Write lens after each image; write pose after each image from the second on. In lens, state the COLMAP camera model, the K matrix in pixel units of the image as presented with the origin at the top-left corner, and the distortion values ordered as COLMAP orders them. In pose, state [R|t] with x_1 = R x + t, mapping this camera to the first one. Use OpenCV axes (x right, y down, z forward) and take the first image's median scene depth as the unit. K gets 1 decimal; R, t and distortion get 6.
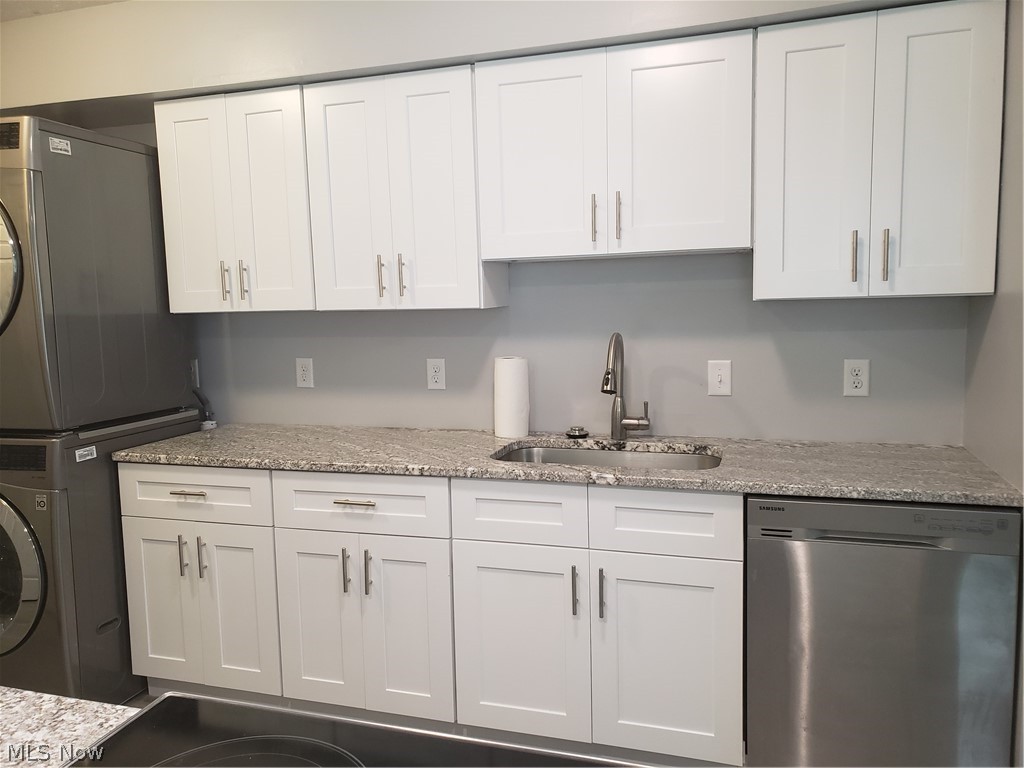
lens RADIAL K [[789.7, 0, 509.6], [0, 789.7, 377.6], [0, 0, 1]] dist [0.012124, 0.011501]
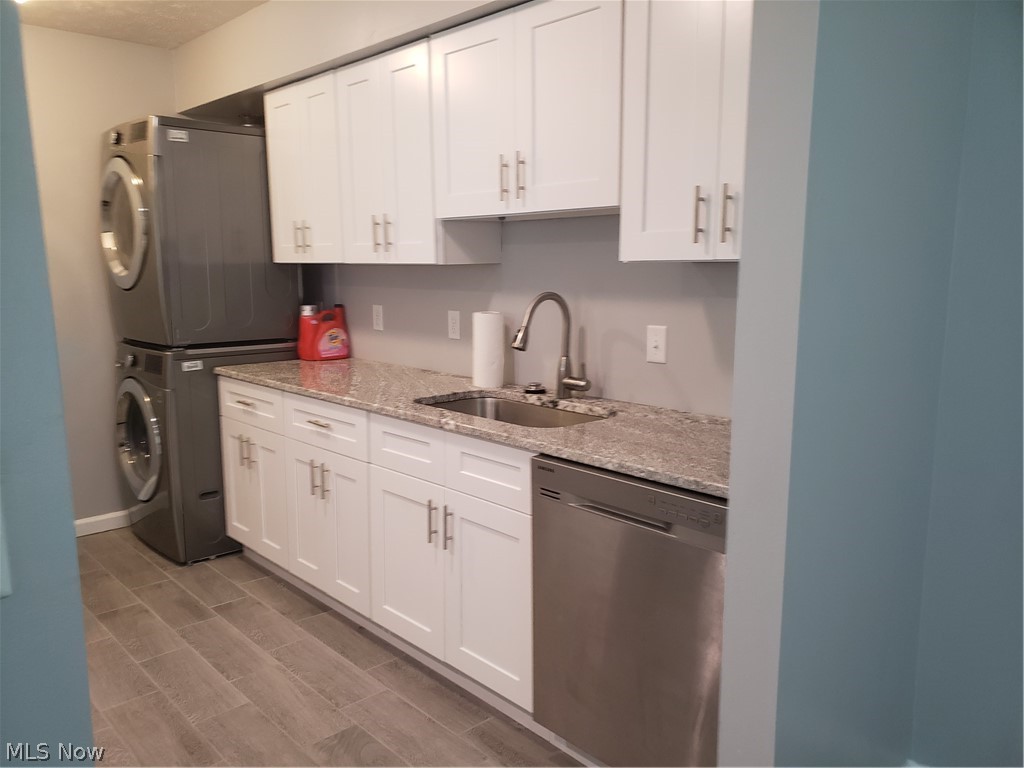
lens RADIAL K [[789.7, 0, 501.7], [0, 789.7, 391.7], [0, 0, 1]] dist [0.012124, 0.011501]
pose [[0.870461, 0.100500, -0.481868, 0.584589], [-0.067098, 0.994024, 0.086111, -0.012250], [0.487643, -0.042624, 0.872002, 0.077660]]
